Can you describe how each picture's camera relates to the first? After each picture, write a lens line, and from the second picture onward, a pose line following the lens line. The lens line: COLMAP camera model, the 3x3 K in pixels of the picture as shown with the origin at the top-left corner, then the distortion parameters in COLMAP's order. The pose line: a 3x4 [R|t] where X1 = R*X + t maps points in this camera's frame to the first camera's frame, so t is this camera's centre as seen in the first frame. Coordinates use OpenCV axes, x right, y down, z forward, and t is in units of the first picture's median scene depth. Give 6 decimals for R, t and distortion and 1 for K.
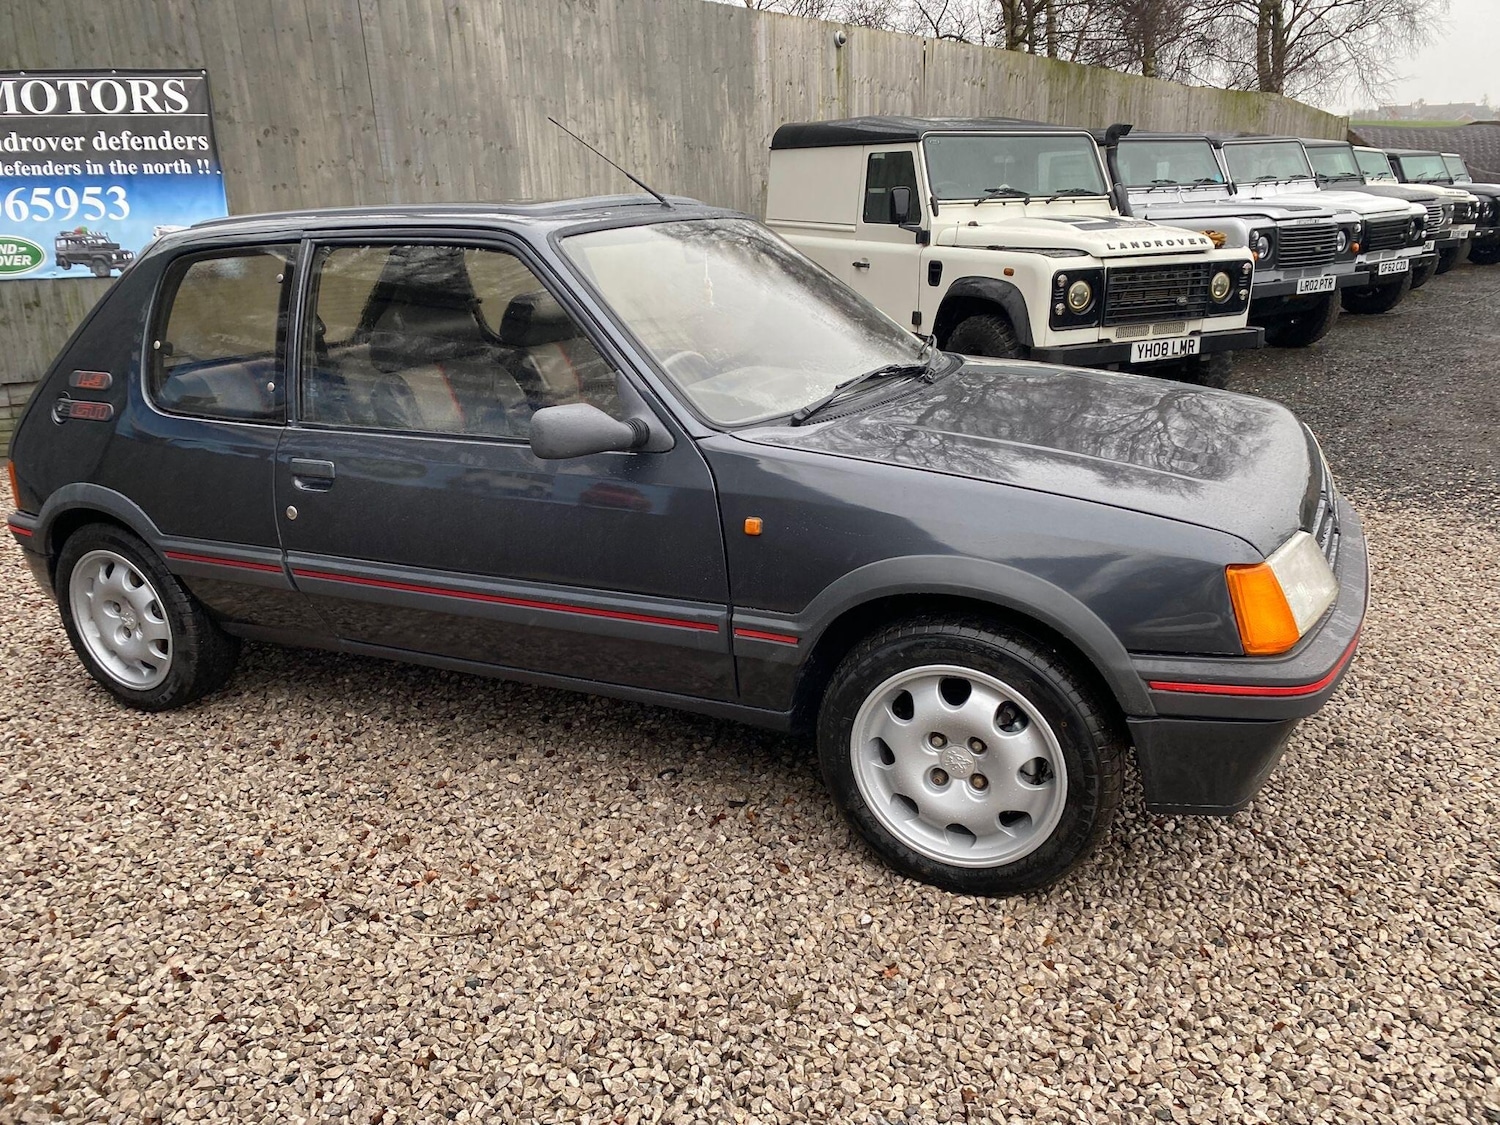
lens RADIAL K [[1151.8, 0, 766.4], [0, 1151.8, 555.5], [0, 0, 1]] dist [0.015933, -0.011982]
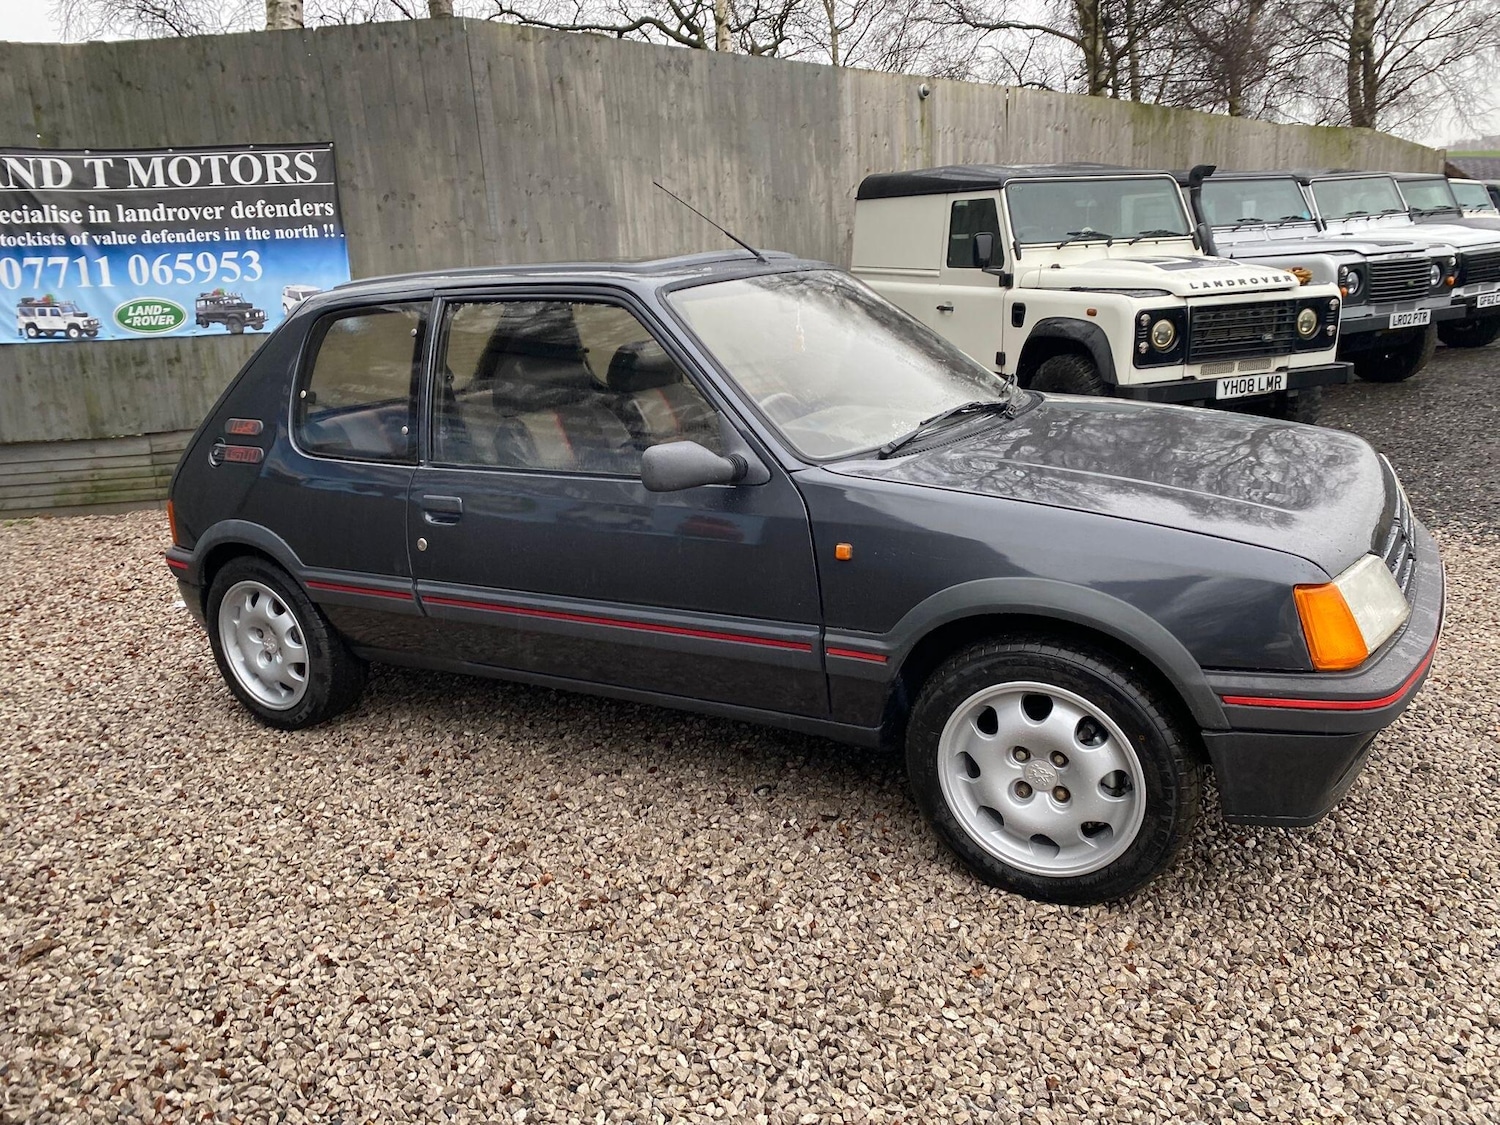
lens RADIAL K [[1154.3, 0, 765.0], [0, 1154.3, 537.9], [0, 0, 1]] dist [0.006855, 0.002525]
pose [[0.997126, -0.004574, -0.075629, -0.003655], [0.000669, 0.998669, -0.051580, 0.013102], [0.075764, 0.051381, 0.995801, -0.065136]]
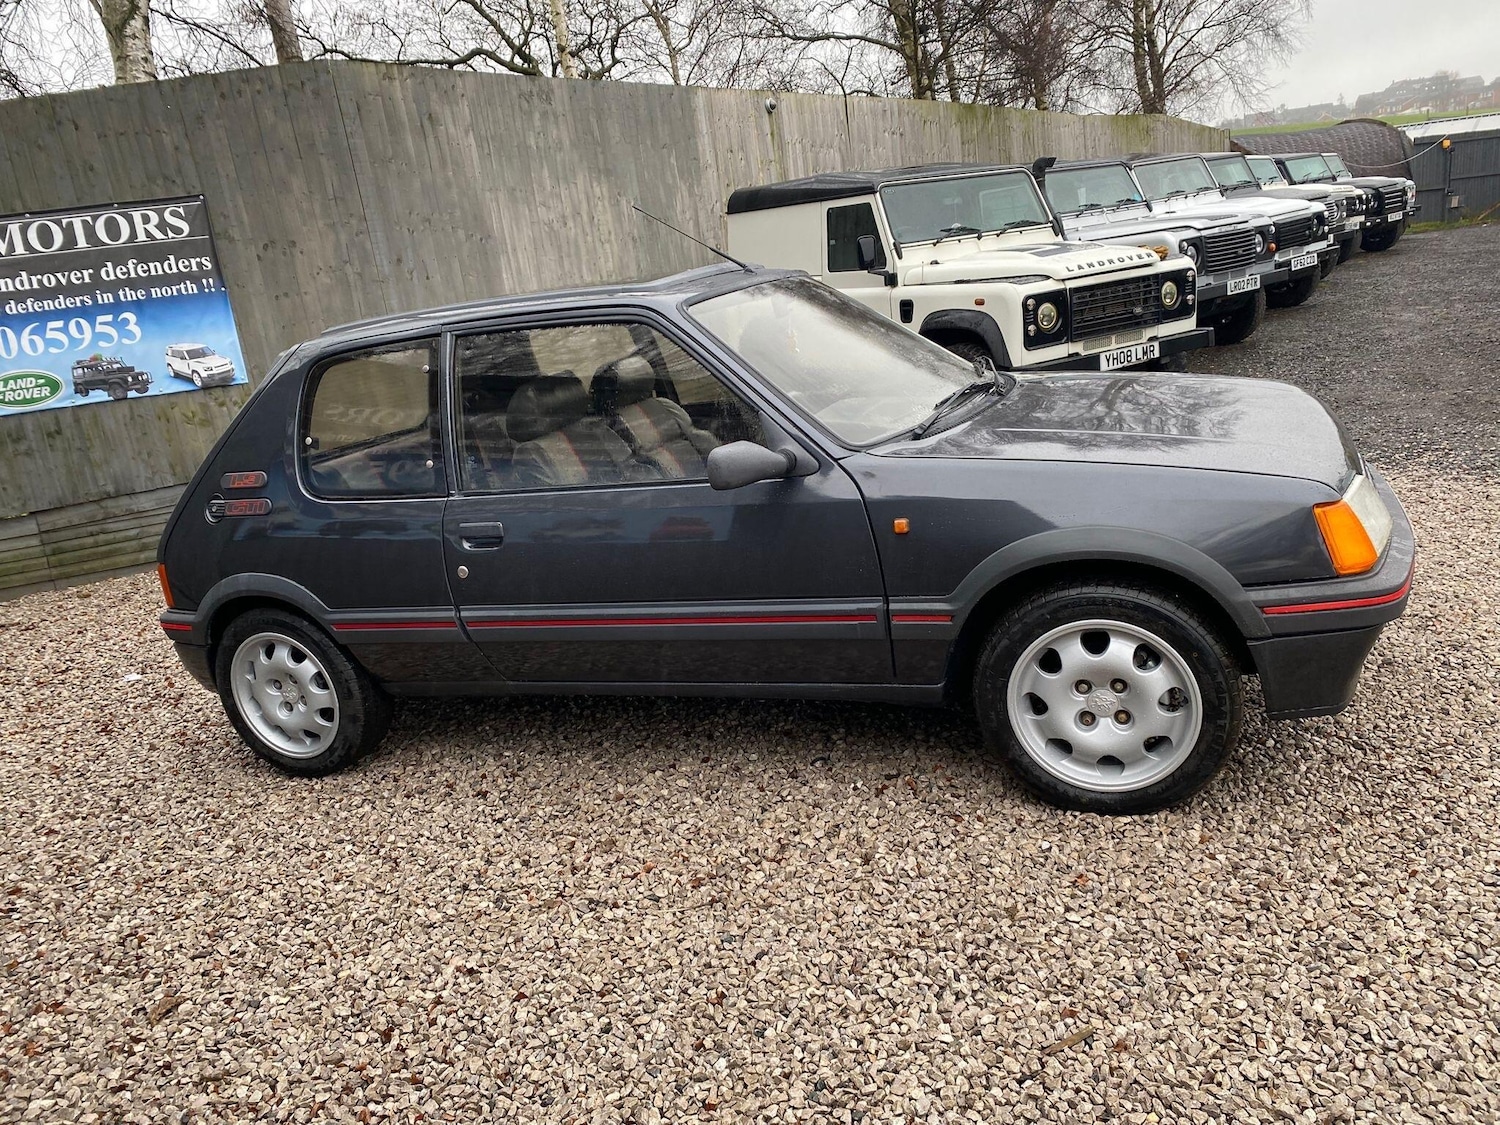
lens RADIAL K [[1151.5, 0, 764.2], [0, 1151.5, 551.5], [0, 0, 1]] dist [0.012717, -0.005843]
pose [[0.991662, -0.117609, 0.052675, -0.172021], [0.120090, 0.991664, -0.046696, 0.030356], [-0.046744, 0.052632, 0.997519, -0.133507]]
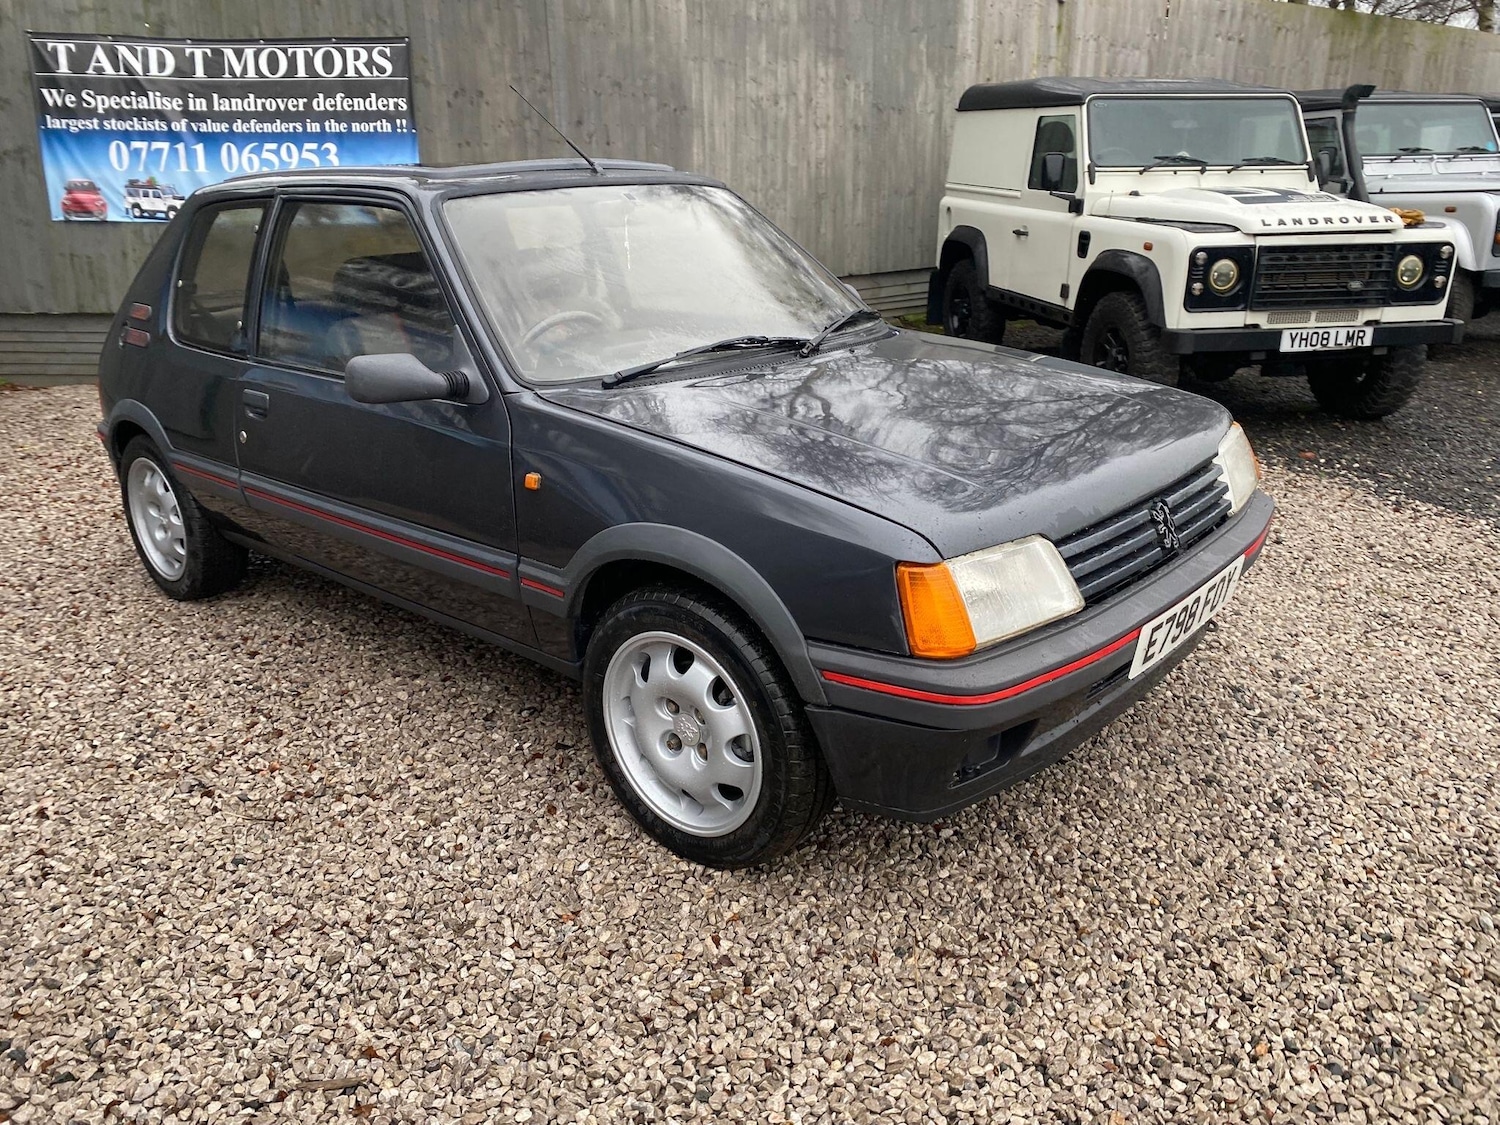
lens RADIAL K [[1153.3, 0, 731.7], [0, 1153.3, 547.8], [0, 0, 1]] dist [0.009073, -0.000597]
pose [[0.960711, 0.102515, -0.257925, 0.347660], [-0.095932, 0.994662, 0.038011, -0.017486], [0.260445, -0.011774, 0.965417, 0.027347]]
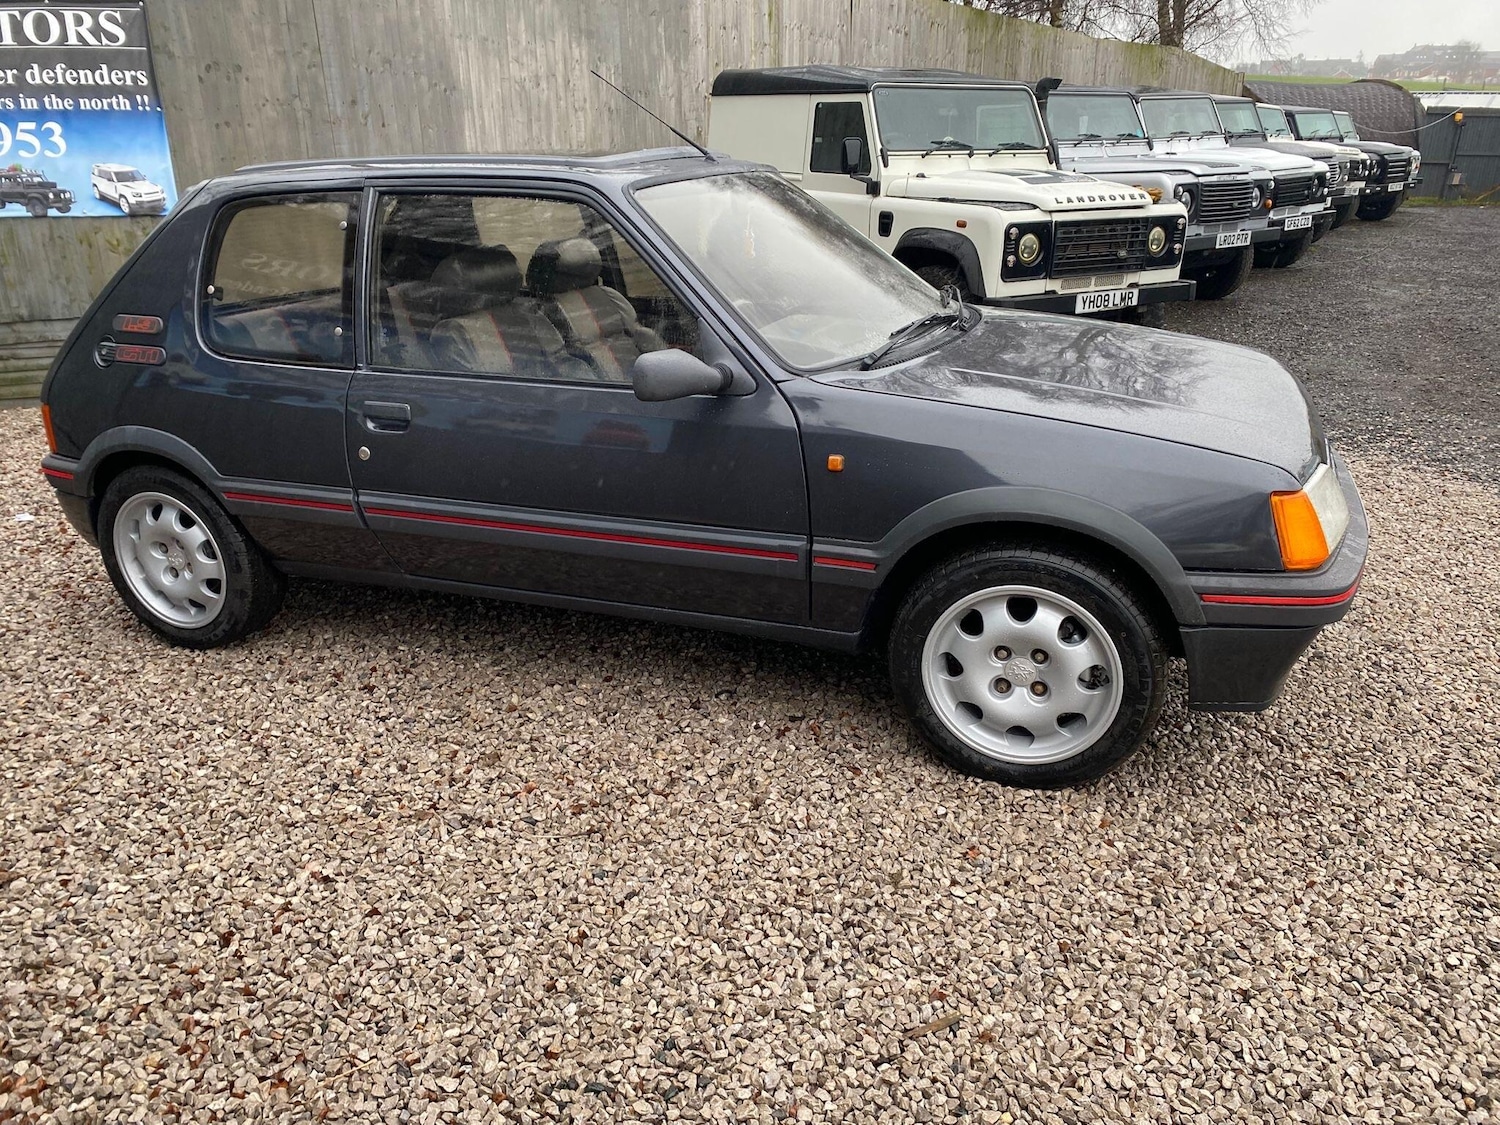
lens RADIAL K [[1151.5, 0, 750.3], [0, 1151.5, 572.6], [0, 0, 1]] dist [0.013152, -0.007620]
pose [[0.996867, -0.010872, 0.078342, -0.142637], [0.006387, 0.998339, 0.057266, 0.012959], [-0.078834, -0.056586, 0.995280, -0.071787]]
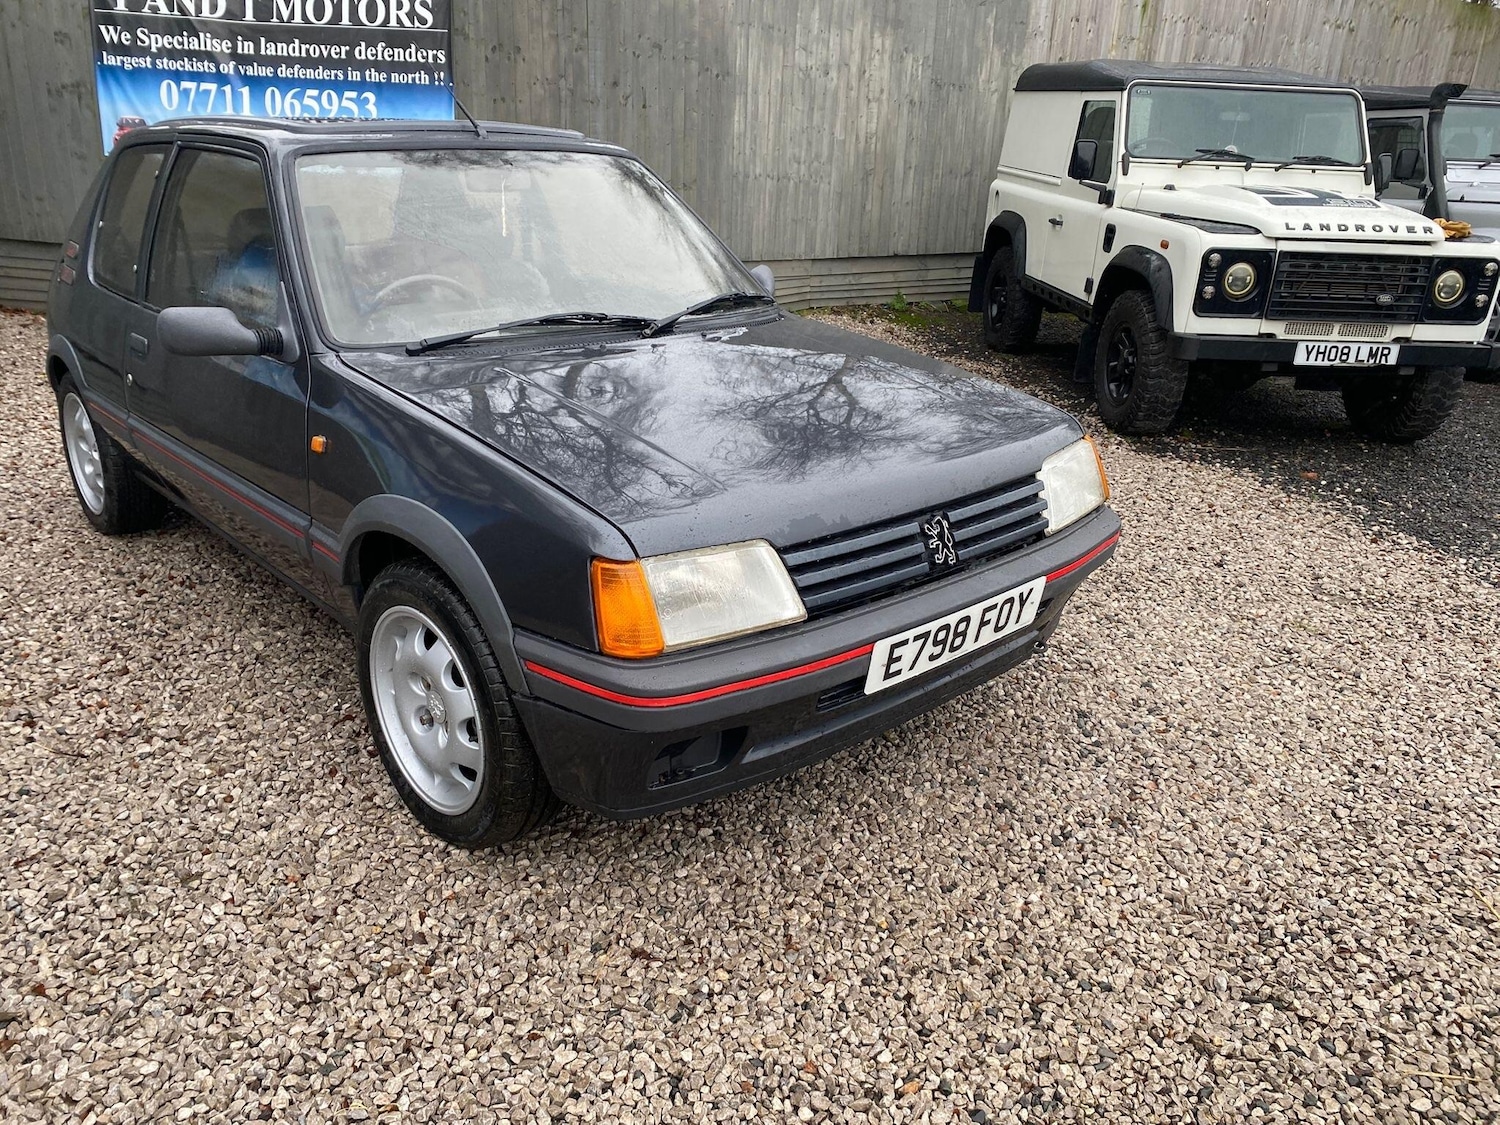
lens RADIAL K [[1158.7, 0, 737.4], [0, 1158.7, 556.3], [0, 0, 1]] dist [0.007487, -0.001162]
pose [[0.925367, 0.187079, -0.329693, 0.557156], [-0.170286, 0.982192, 0.079378, -0.057779], [0.338672, -0.017312, 0.940745, 0.107114]]
